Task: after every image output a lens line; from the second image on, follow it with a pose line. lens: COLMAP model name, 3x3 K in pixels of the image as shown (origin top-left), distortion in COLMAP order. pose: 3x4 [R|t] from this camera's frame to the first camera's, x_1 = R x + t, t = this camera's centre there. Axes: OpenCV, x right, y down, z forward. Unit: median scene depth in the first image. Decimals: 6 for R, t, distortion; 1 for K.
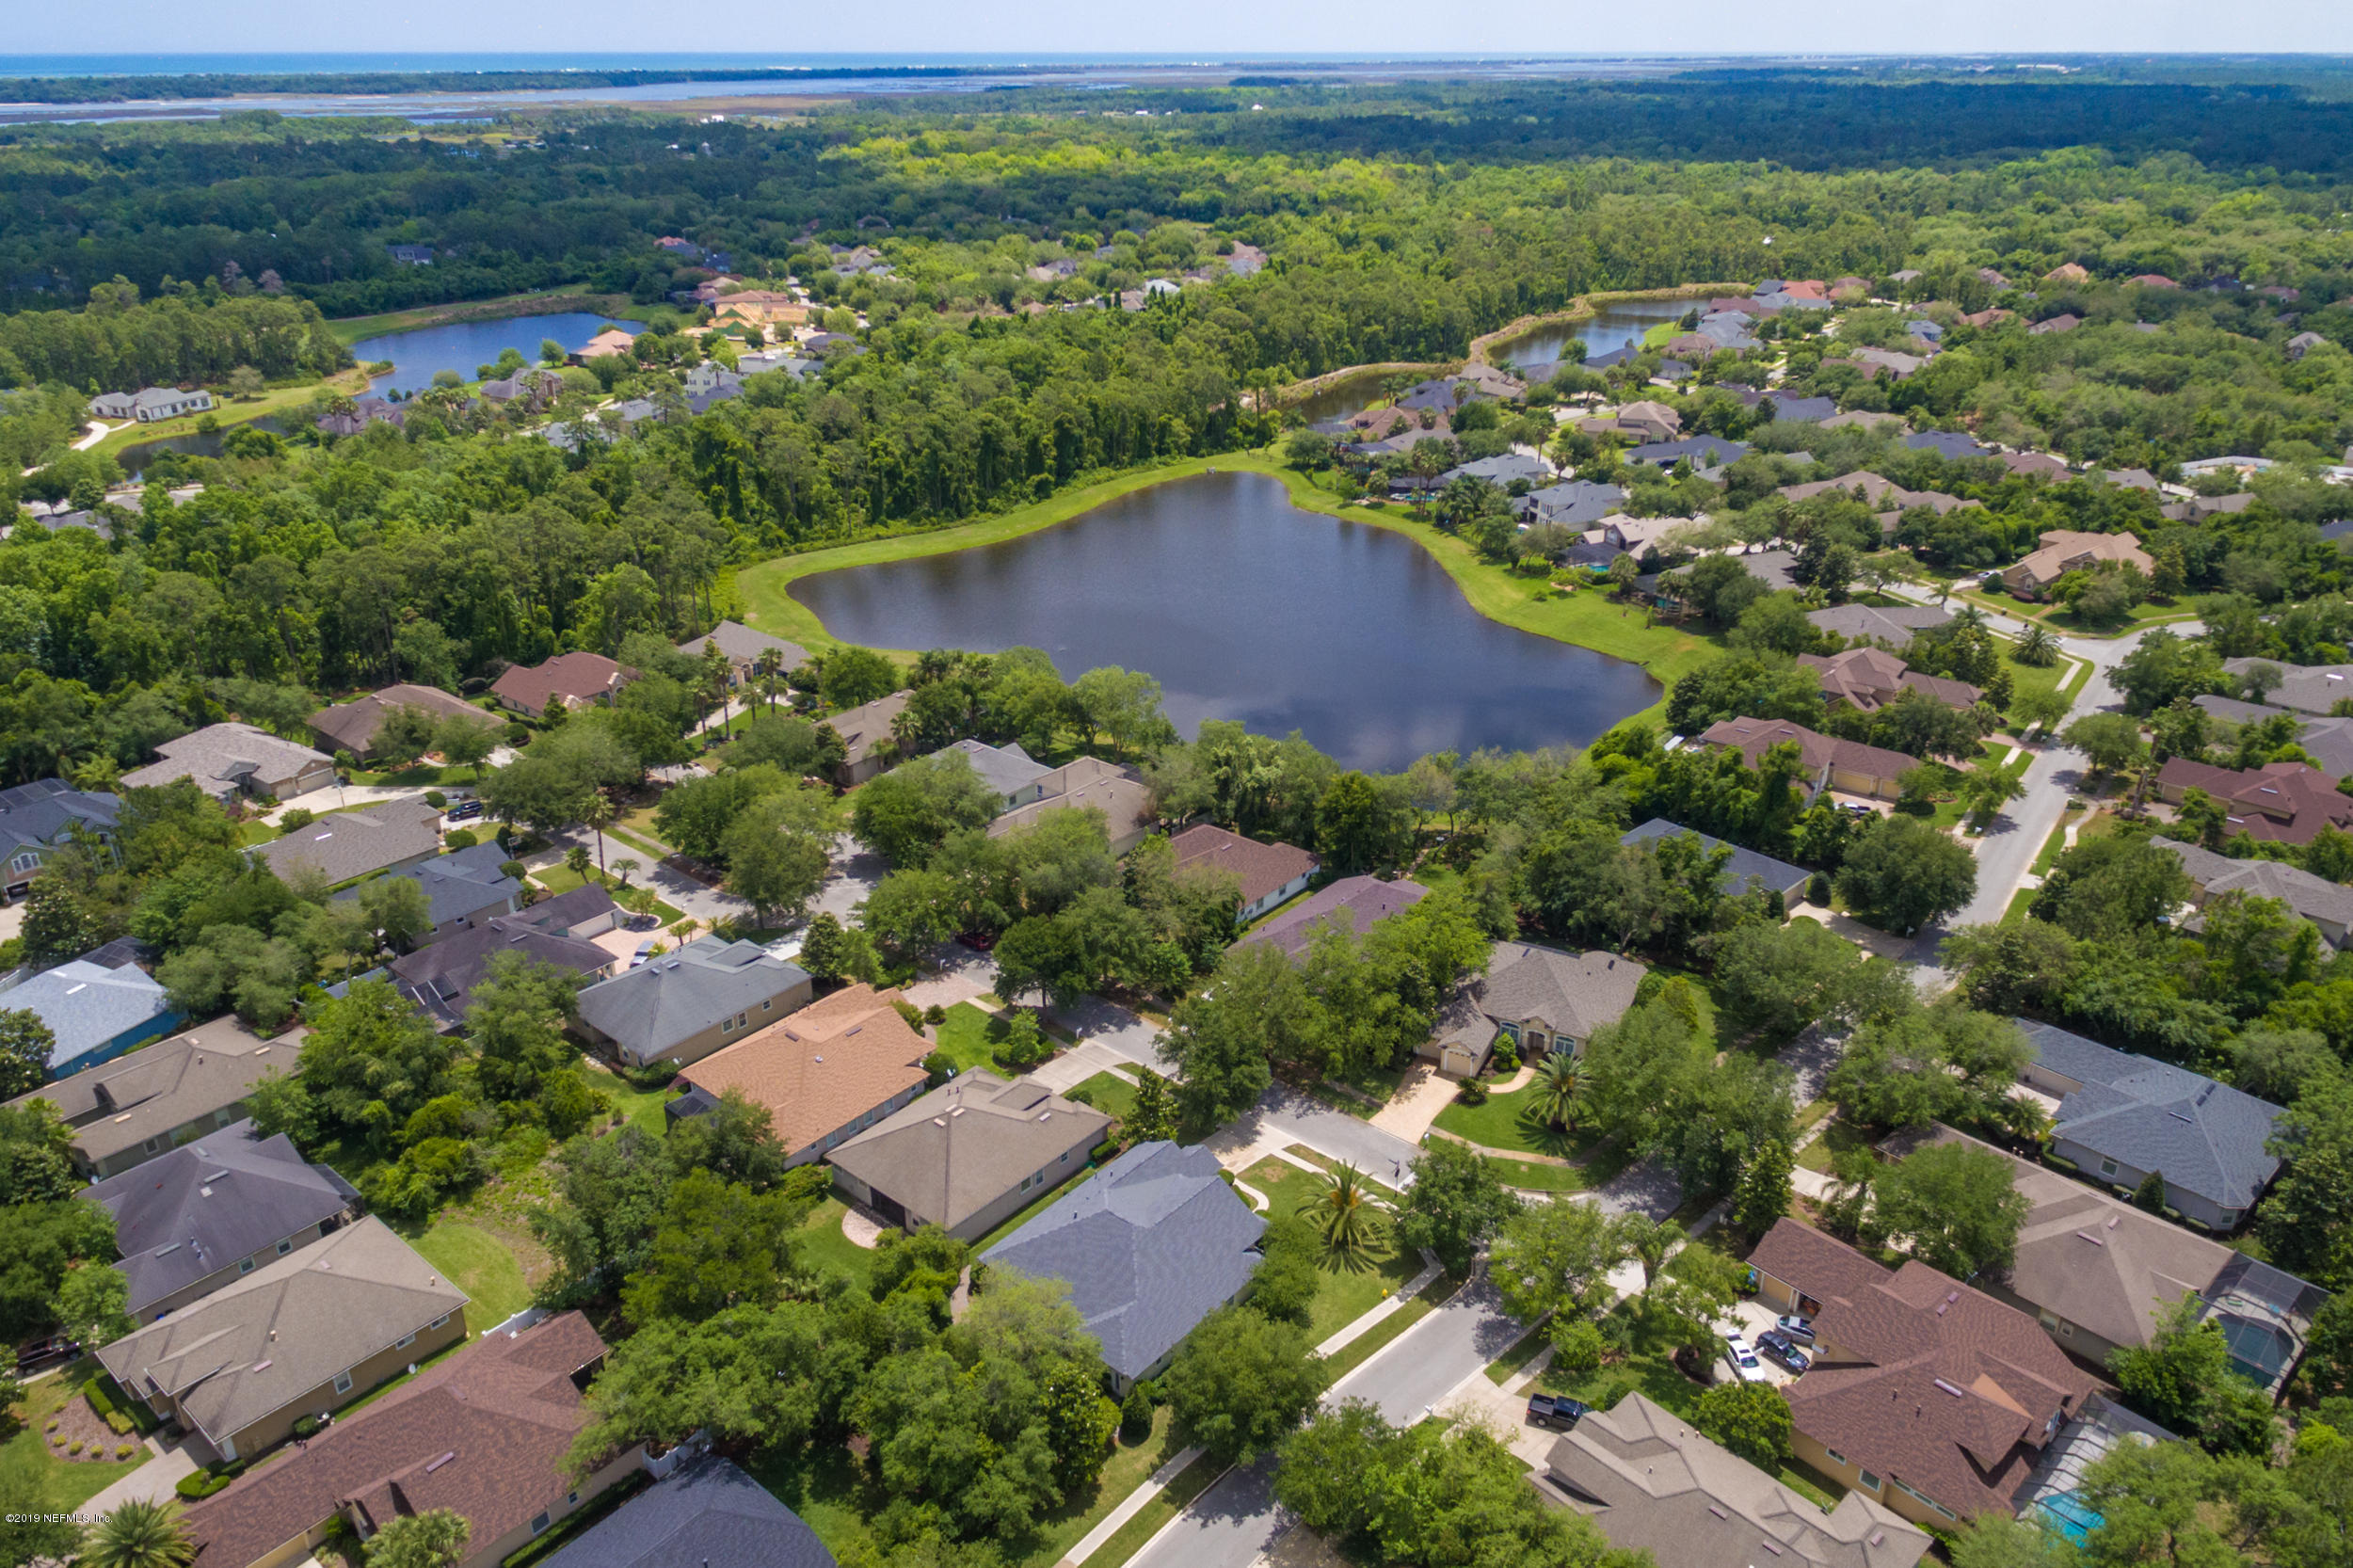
lens RADIAL K [[1639.0, 0, 1166.4], [0, 1639.0, 784.5], [0, 0, 1]] dist [-0.004665, -0.002043]
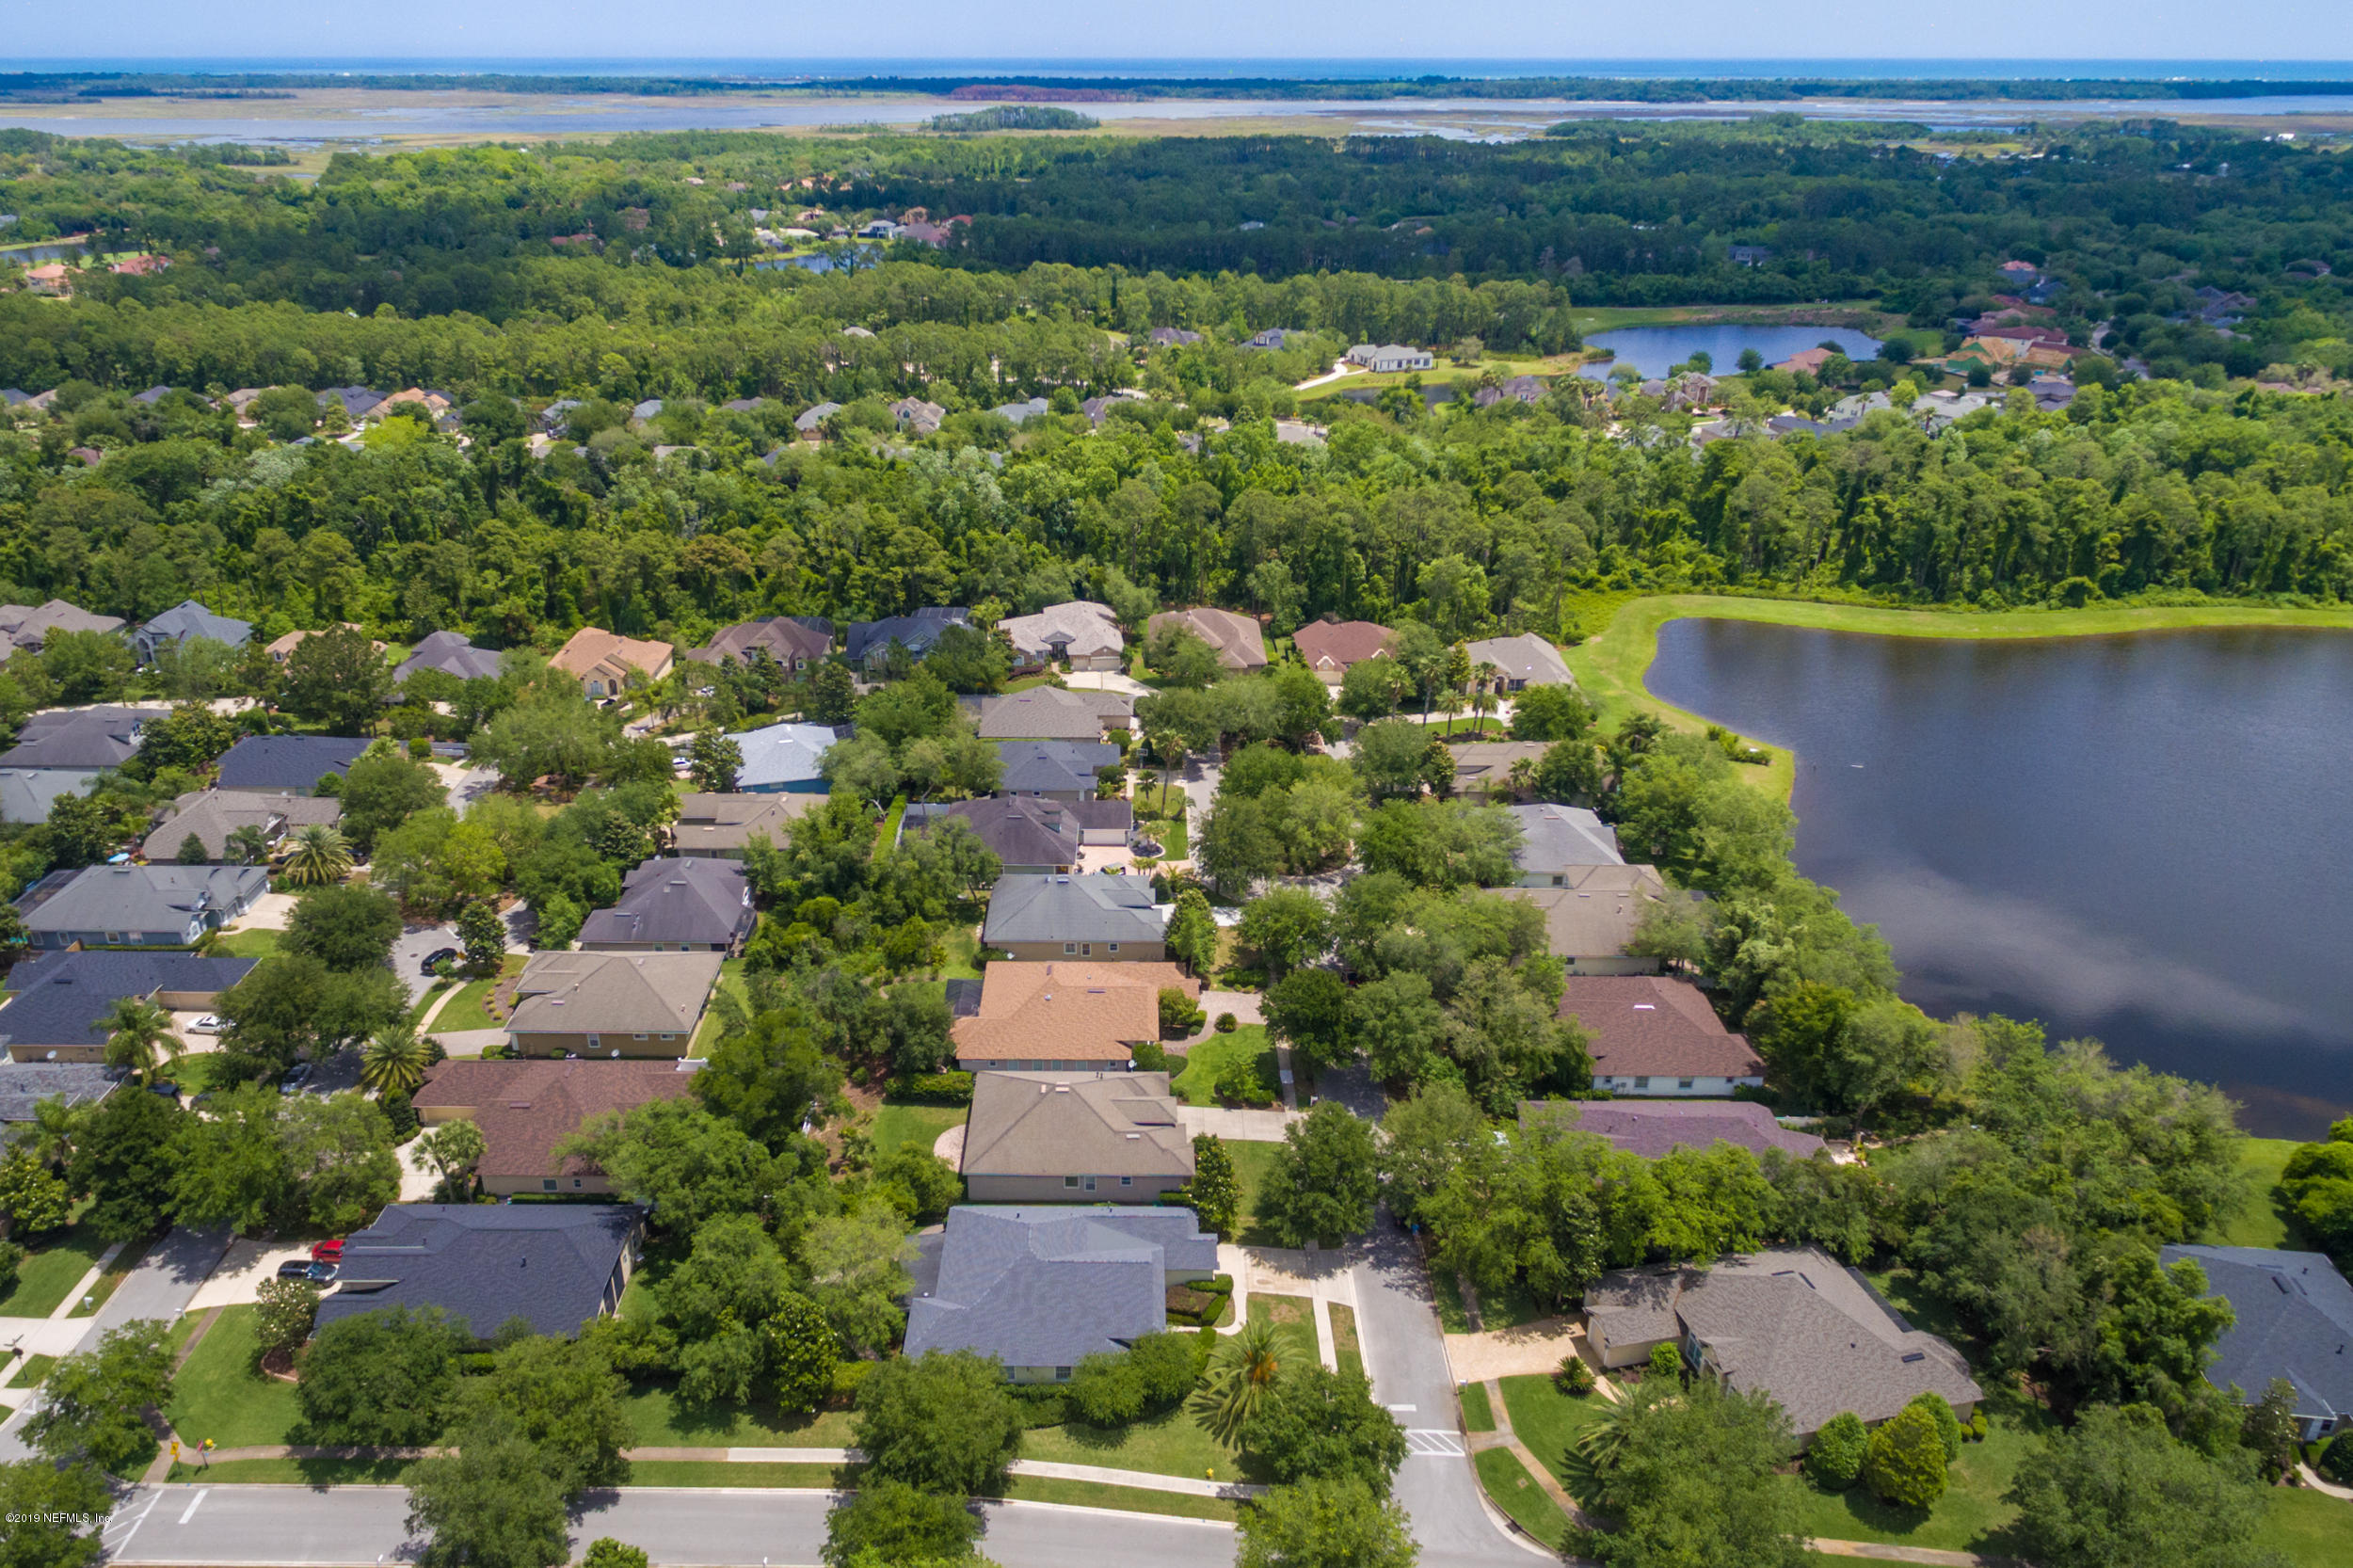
lens RADIAL K [[1603.2, 0, 1095.2], [0, 1603.2, 786.0], [0, 0, 1]] dist [-0.002835, -0.000838]
pose [[0.641501, 0.316301, -0.698877, 0.476270], [-0.312403, 0.939788, 0.138578, -0.113542], [0.700628, 0.129434, 0.701688, 0.247842]]
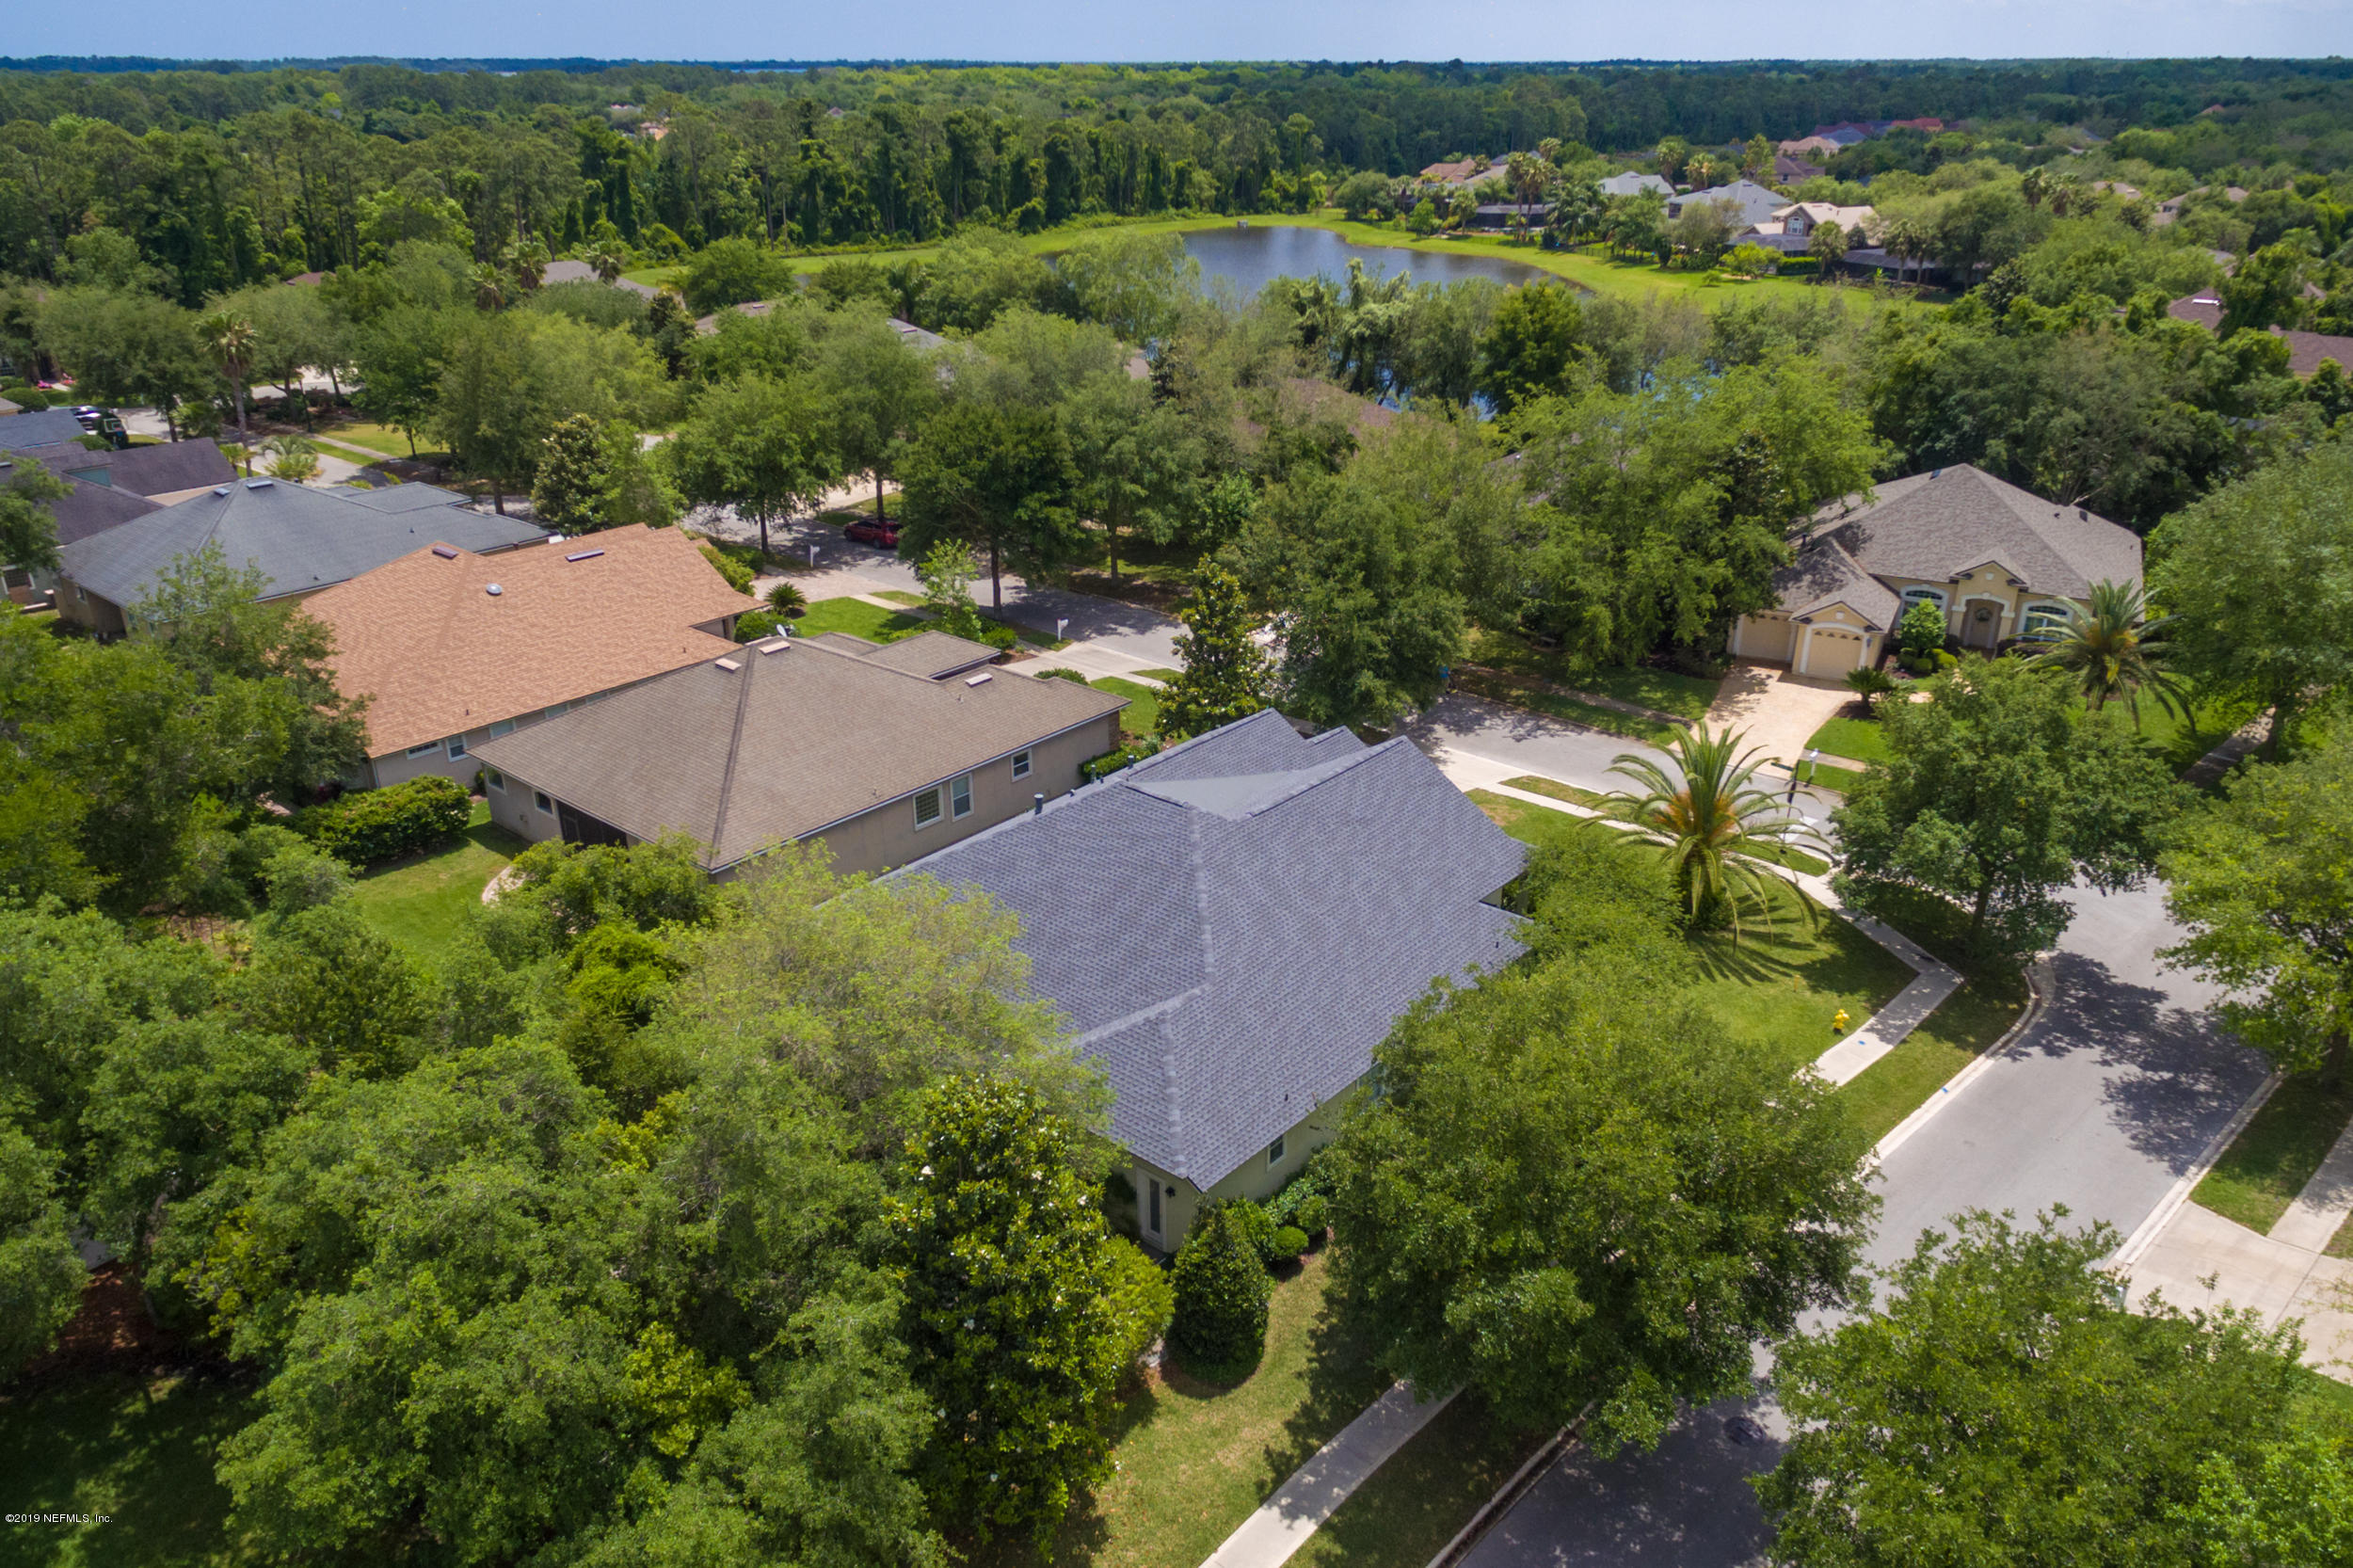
lens RADIAL K [[1672.4, 0, 1176.5], [0, 1672.4, 784.0], [0, 0, 1]] dist [0.005508, -0.003402]
pose [[0.999979, 0.003614, 0.005387, -0.020711], [-0.003583, 0.999977, -0.005795, 0.211628], [-0.005408, 0.005775, 0.999969, 0.497838]]
